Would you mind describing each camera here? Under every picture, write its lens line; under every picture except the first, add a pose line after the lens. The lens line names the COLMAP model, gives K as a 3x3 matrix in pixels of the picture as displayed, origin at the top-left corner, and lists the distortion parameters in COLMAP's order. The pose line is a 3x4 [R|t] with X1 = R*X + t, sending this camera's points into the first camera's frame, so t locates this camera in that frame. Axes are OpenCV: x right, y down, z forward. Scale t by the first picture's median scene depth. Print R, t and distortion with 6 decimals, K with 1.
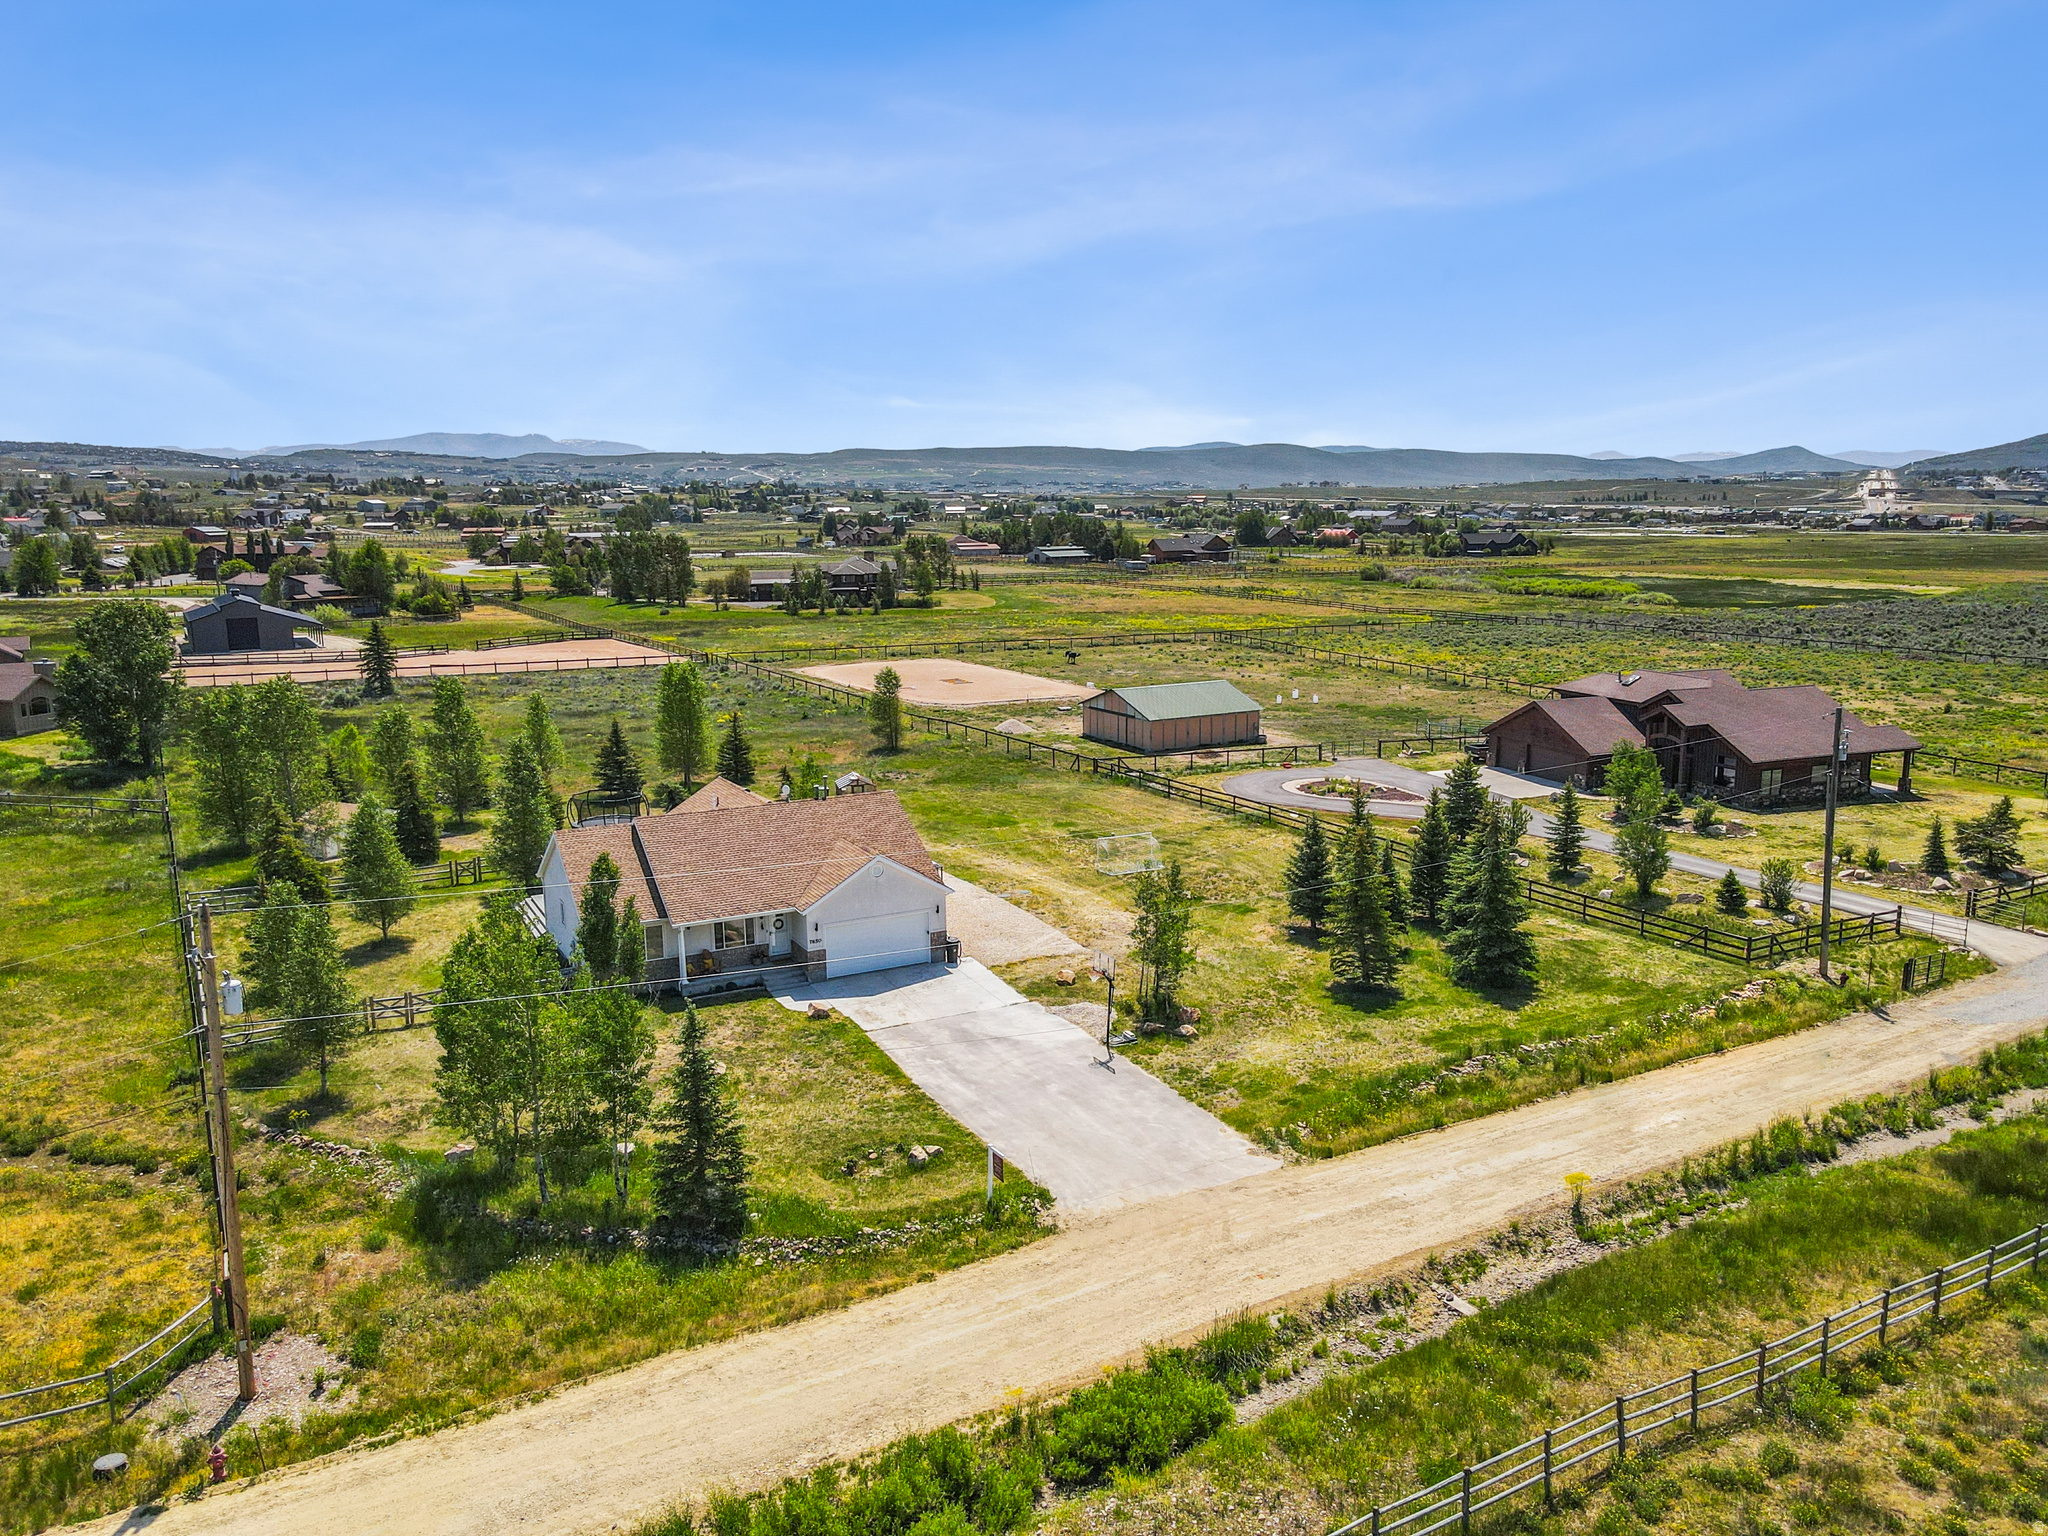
lens RADIAL K [[1505.4, 0, 1024.0], [0, 1505.4, 768.0], [0, 0, 1]] dist [-0.020912, 0.052441]
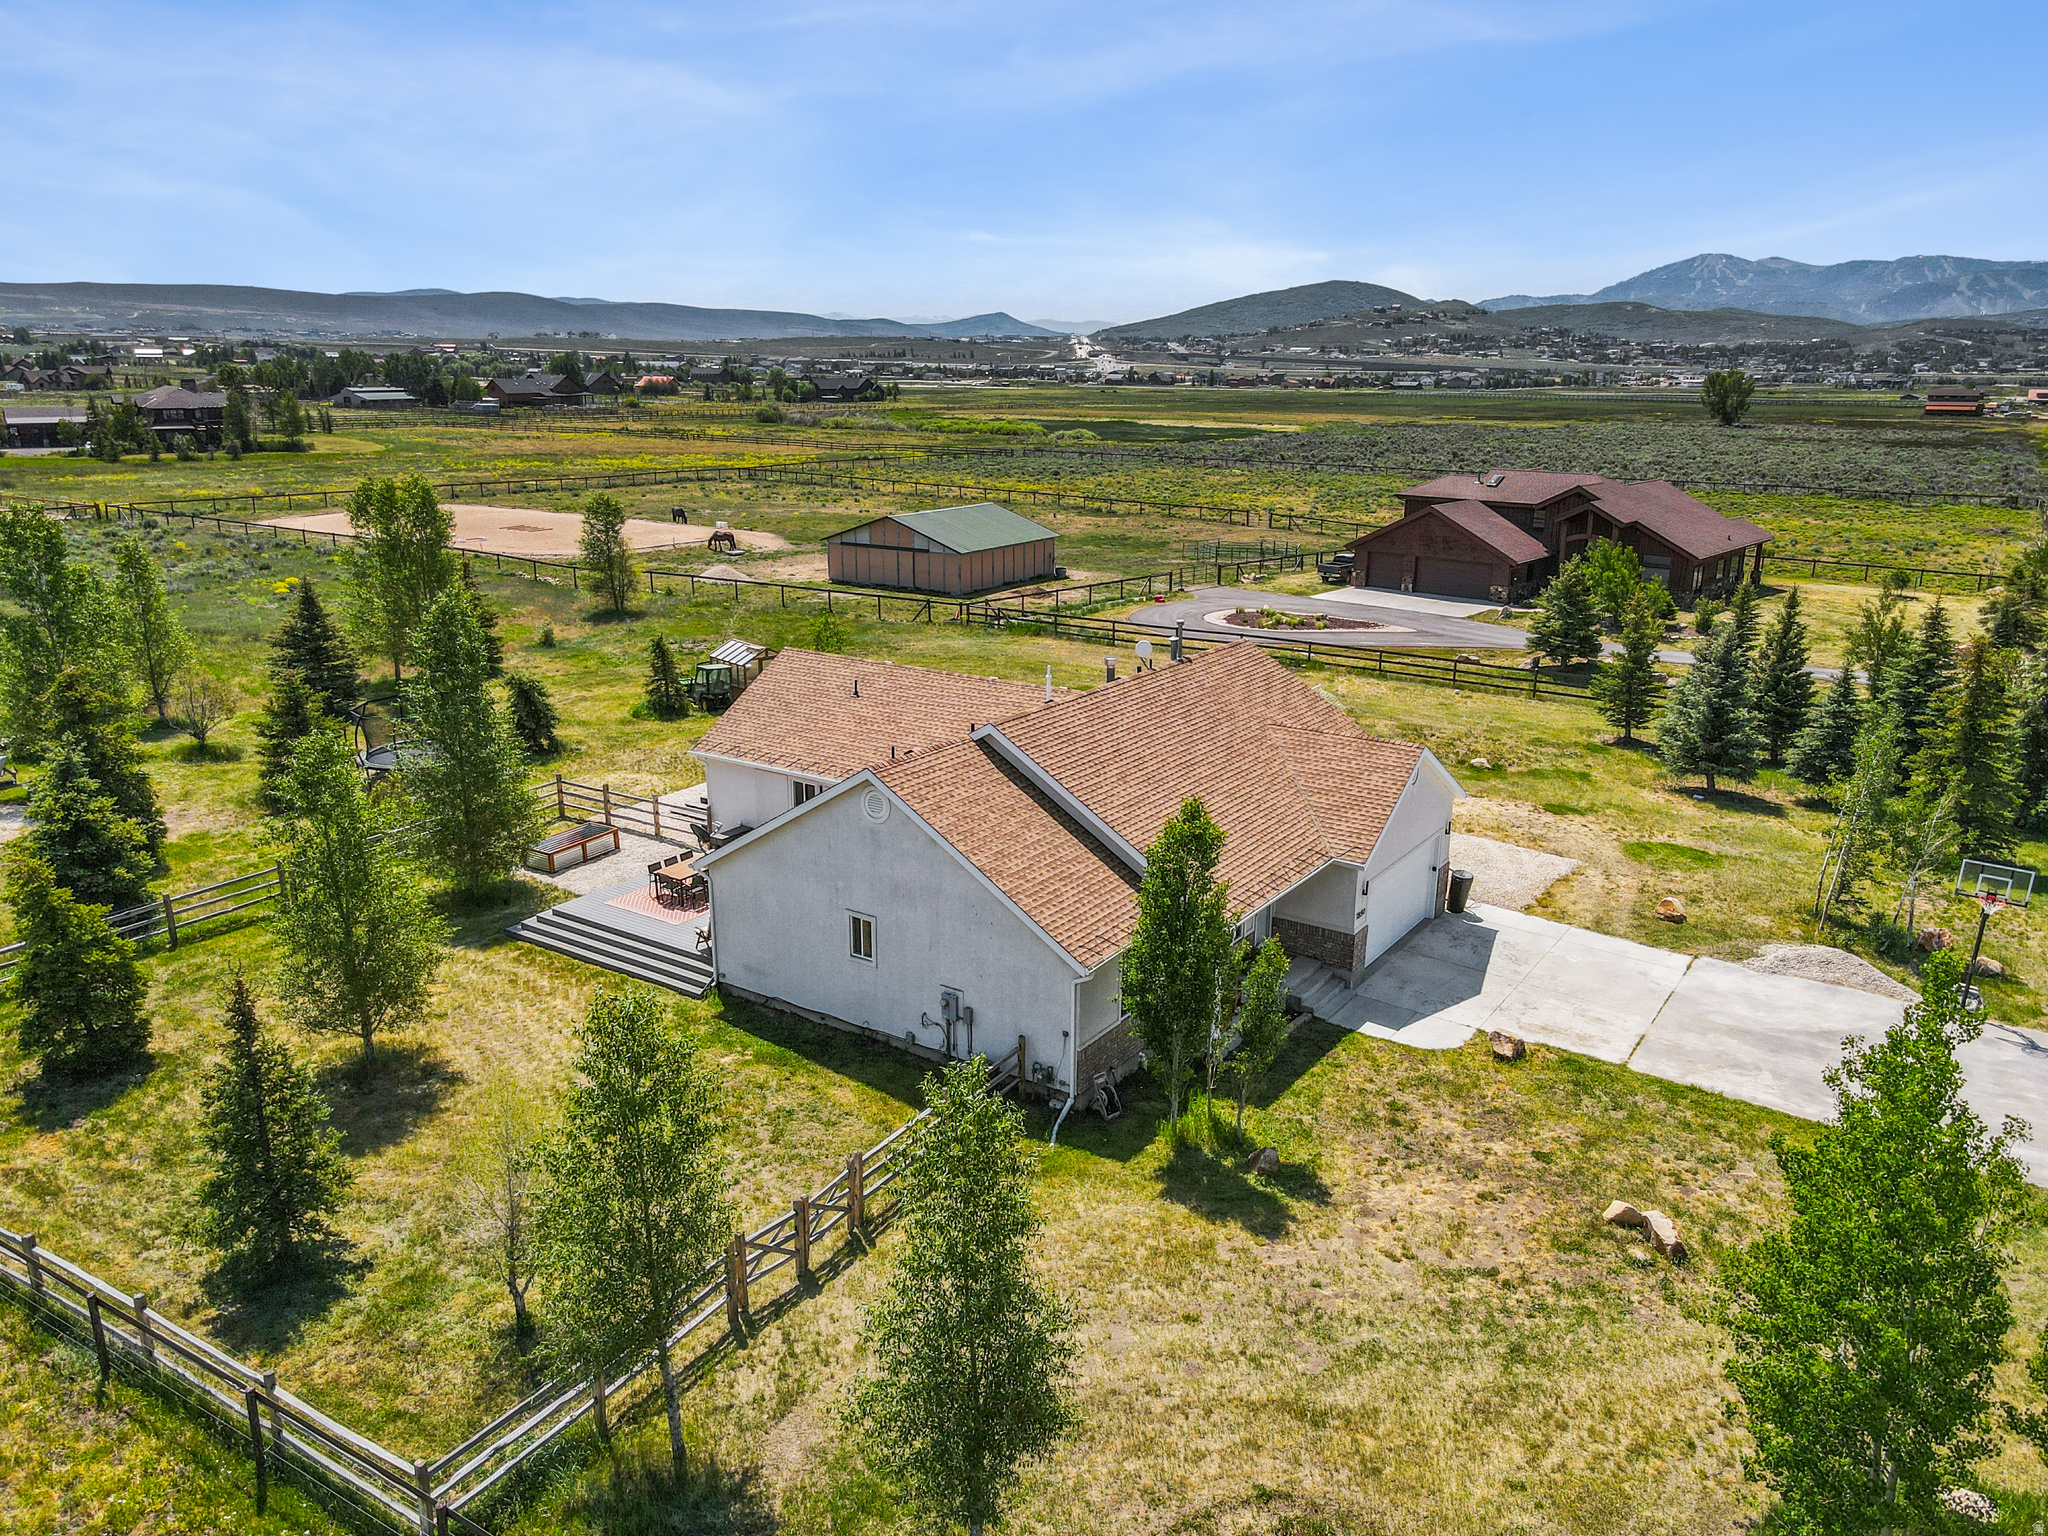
lens RADIAL K [[1518.9, 0, 1024.0], [0, 1518.9, 768.0], [0, 0, 1]] dist [0.002200, 0.005694]
pose [[0.882986, -0.108237, 0.456750, -0.469647], [0.068481, 0.992345, 0.102771, -0.001203], [-0.464377, -0.059467, 0.883639, 0.552426]]
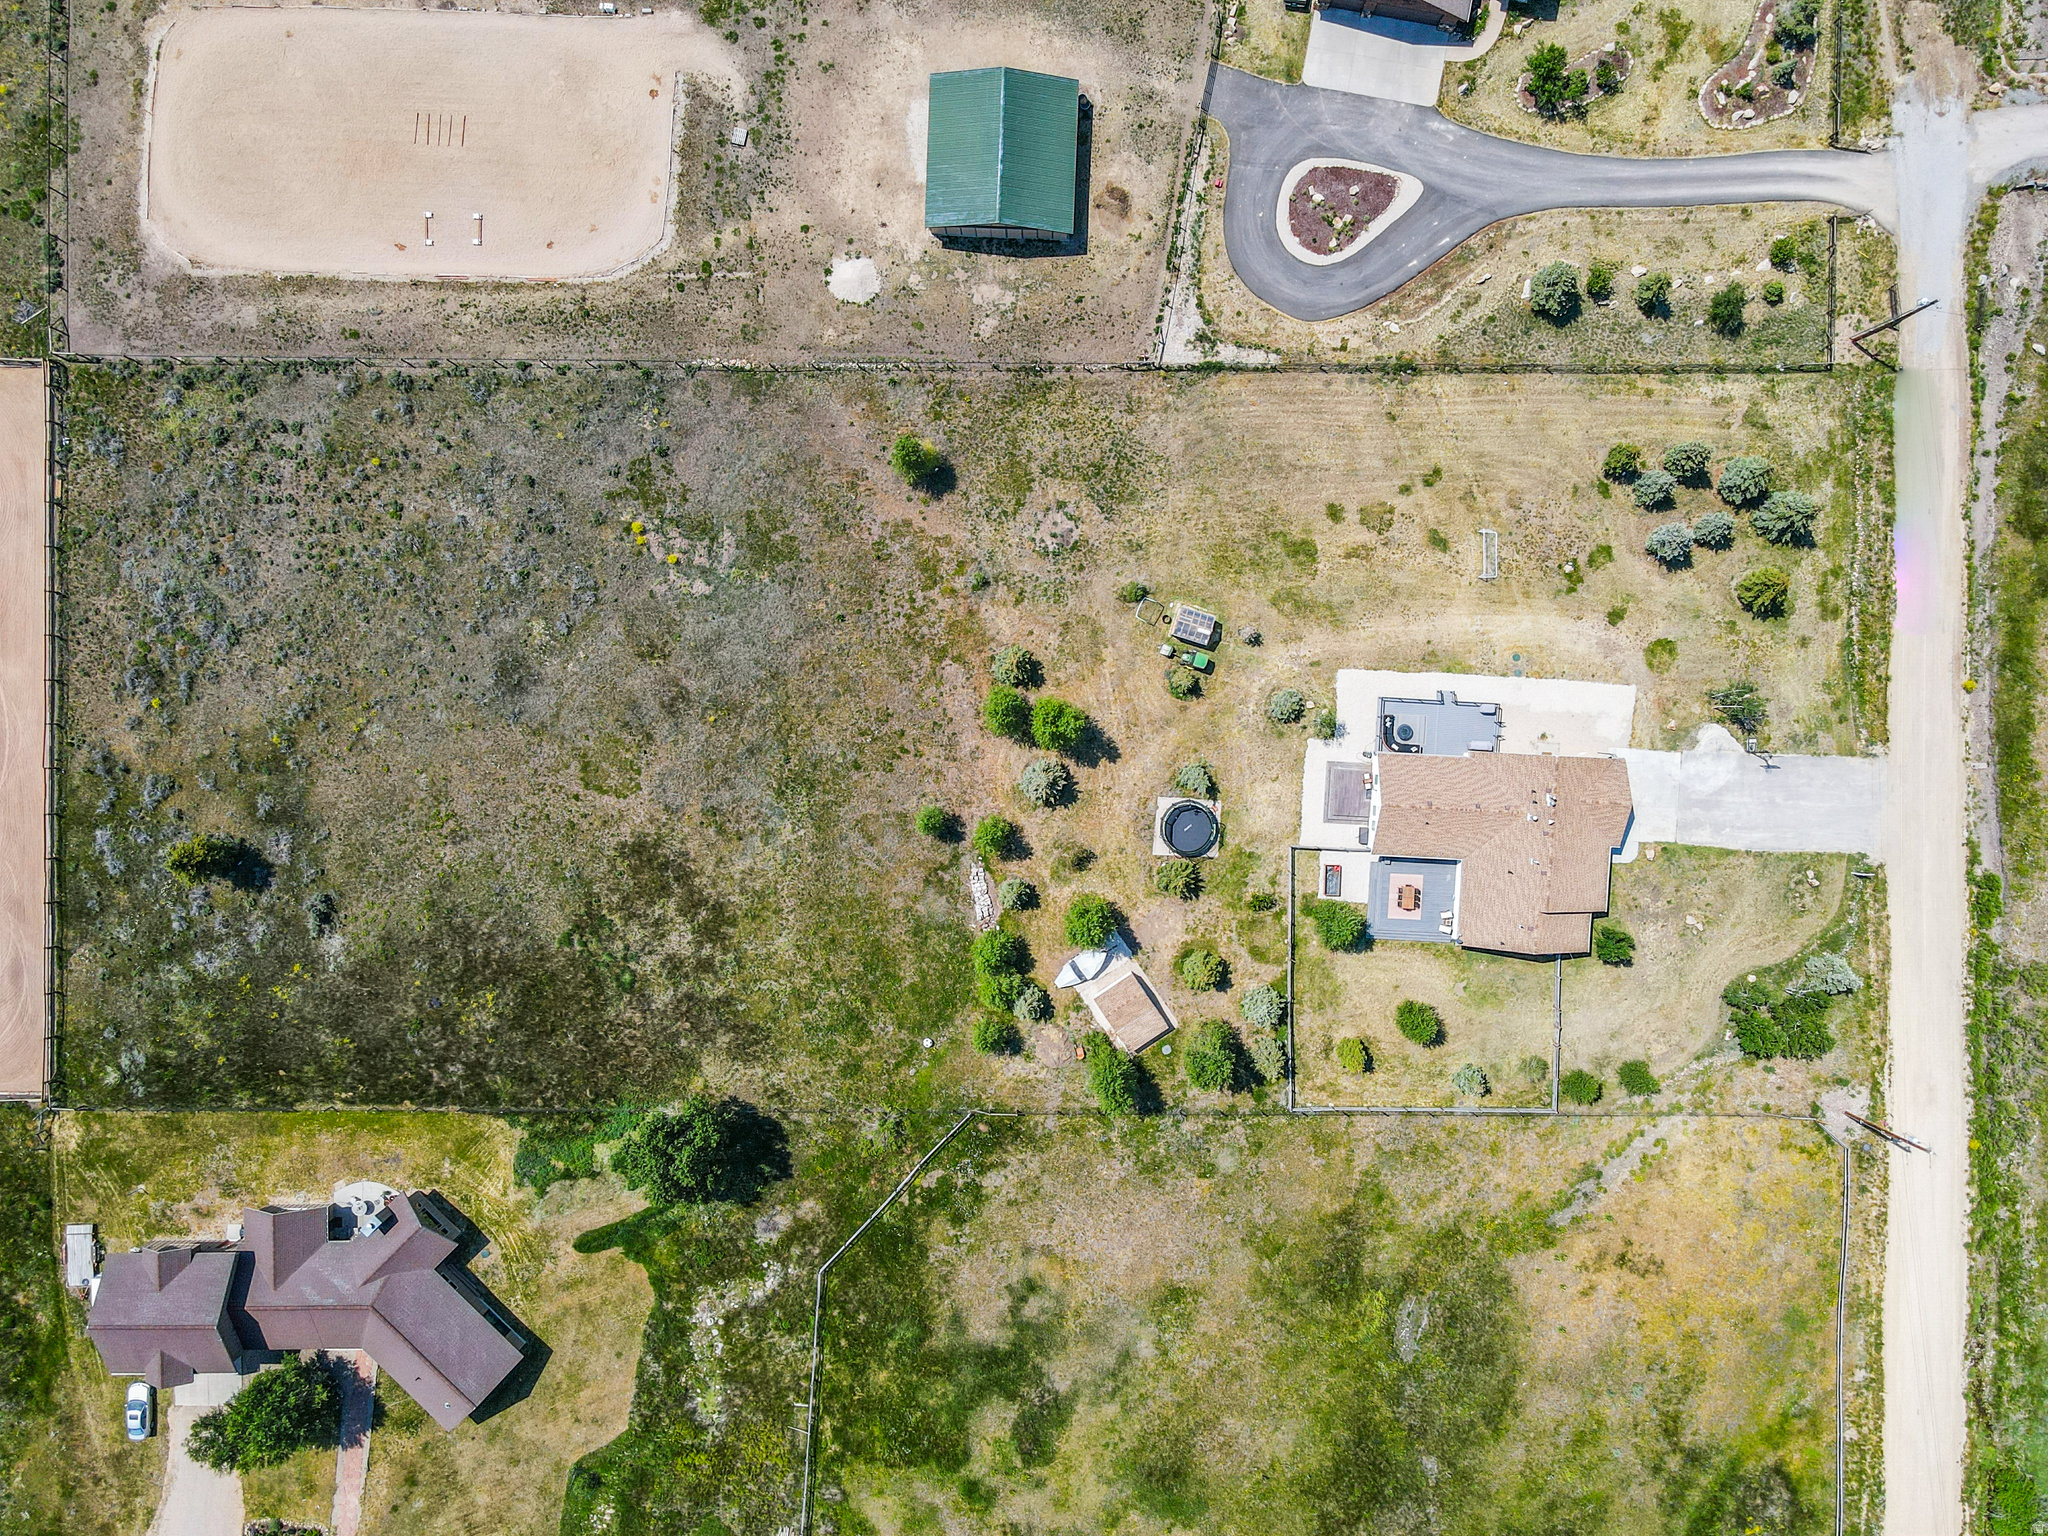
lens RADIAL K [[1491.3, 0, 1024.0], [0, 1491.3, 768.0], [0, 0, 1]] dist [0.010894, 0.008837]
pose [[0.509902, -0.859571, -0.033718, -0.362750], [0.161996, 0.057454, 0.985117, -1.796816], [-0.844841, -0.507776, 0.168543, 1.297597]]
